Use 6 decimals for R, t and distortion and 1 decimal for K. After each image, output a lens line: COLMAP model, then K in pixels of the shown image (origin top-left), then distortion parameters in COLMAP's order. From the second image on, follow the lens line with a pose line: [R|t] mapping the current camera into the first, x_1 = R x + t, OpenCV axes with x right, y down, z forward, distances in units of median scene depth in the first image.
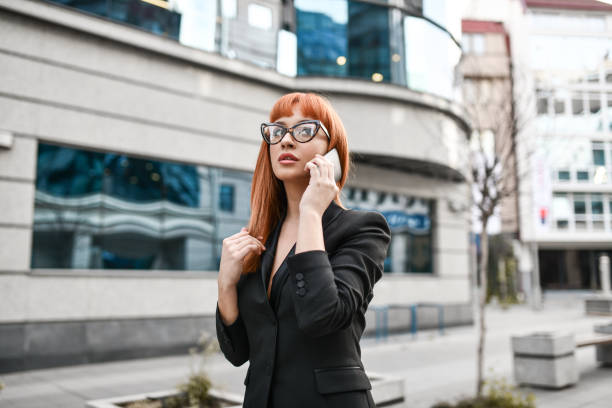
lens RADIAL K [[545.1, 0, 305.9], [0, 545.1, 217.0], [0, 0, 1]] dist [0.010959, 0.007572]
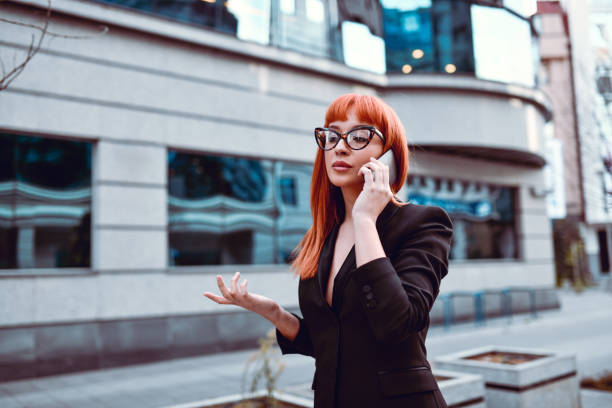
lens RADIAL K [[584.1, 0, 306.0], [0, 584.1, 204.0], [0, 0, 1]] dist [-0.003558, -0.006907]
pose [[0.998916, -0.037263, -0.027893, -0.091884], [0.037247, 0.999305, -0.001108, -0.008906], [0.027915, 0.000068, 0.999610, -0.072770]]
